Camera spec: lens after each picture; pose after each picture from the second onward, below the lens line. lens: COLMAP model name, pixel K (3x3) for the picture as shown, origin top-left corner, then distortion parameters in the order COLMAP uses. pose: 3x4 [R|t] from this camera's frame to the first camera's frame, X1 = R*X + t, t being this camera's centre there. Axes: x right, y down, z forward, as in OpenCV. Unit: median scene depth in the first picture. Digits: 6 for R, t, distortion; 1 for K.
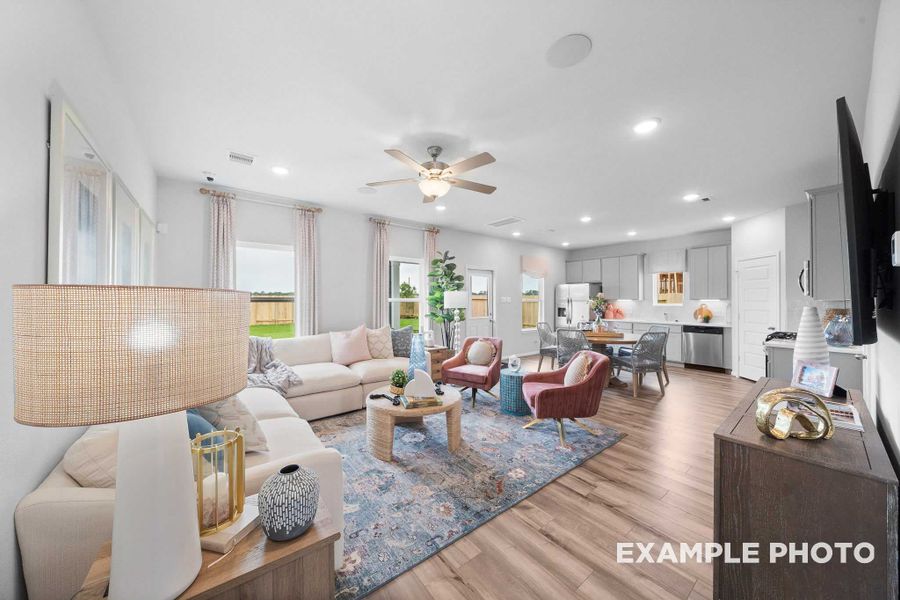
lens RADIAL K [[311.0, 0, 445.4], [0, 311.0, 296.7], [0, 0, 1]] dist [0.000803, 0.000015]
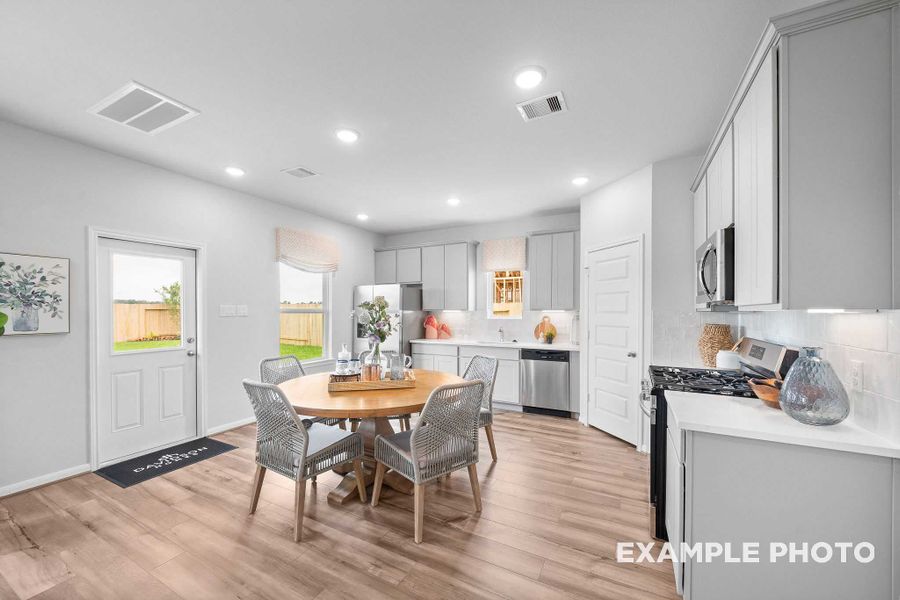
lens RADIAL K [[341.7, 0, 448.3], [0, 341.7, 311.2], [0, 0, 1]] dist [-0.000610, -0.000091]
pose [[0.912892, -0.000774, 0.408200, 0.379655], [-0.004246, 0.999926, 0.011390, 0.005036], [-0.408178, -0.012131, 0.912822, 0.468605]]
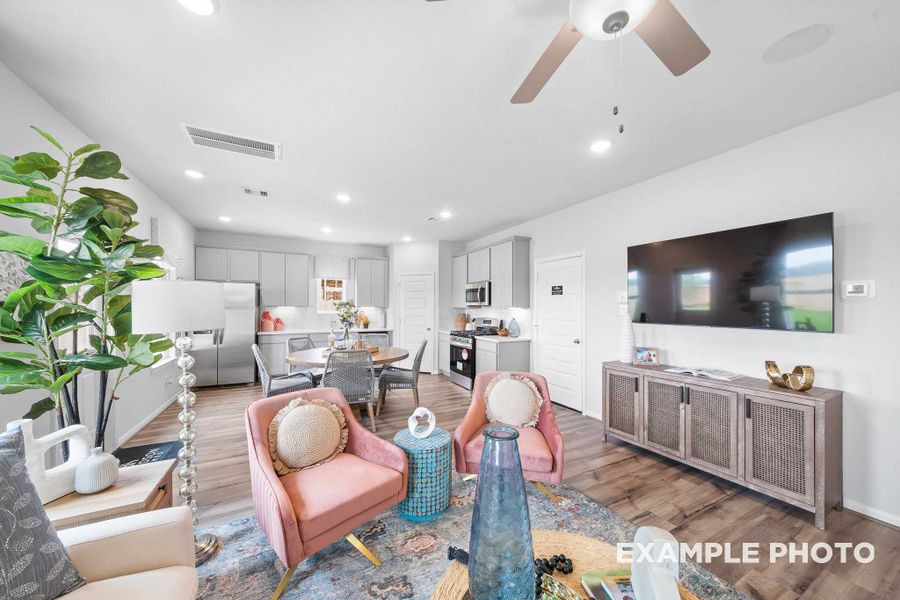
lens RADIAL K [[316.4, 0, 446.4], [0, 316.4, 302.0], [0, 0, 1]] dist [-0.000201, -0.000049]
pose [[0.181727, 0.017715, 0.983189, -0.237124], [-0.013933, 0.999784, -0.015439, 0.006134], [-0.983250, -0.010893, 0.181935, 0.615347]]
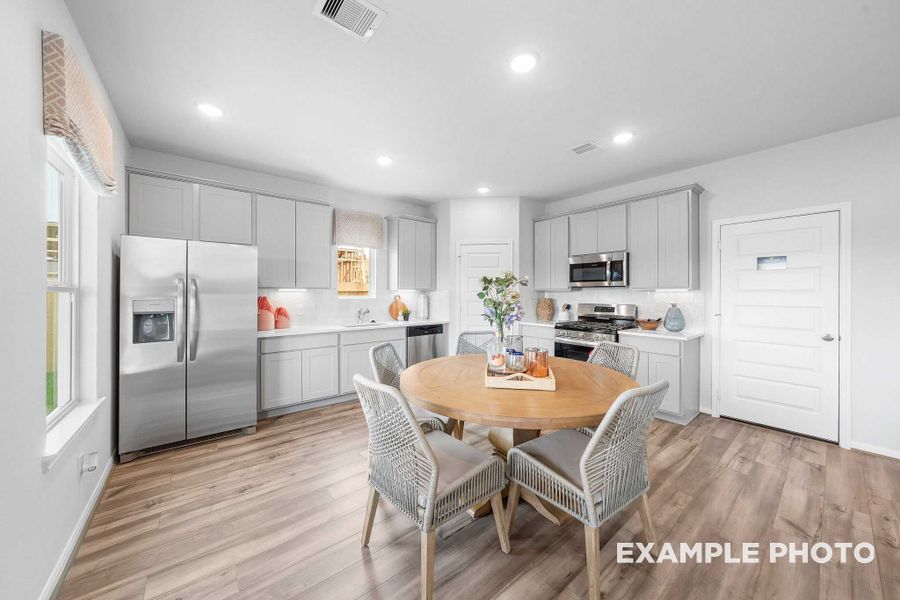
lens RADIAL K [[317.3, 0, 452.2], [0, 317.3, 291.3], [0, 0, 1]] dist [-0.000095, -0.000038]
pose [[-0.022888, 0.006808, 0.999715, 0.079557], [-0.011358, 0.999911, -0.007069, 0.020517], [-0.999674, -0.011516, -0.022809, 1.068067]]
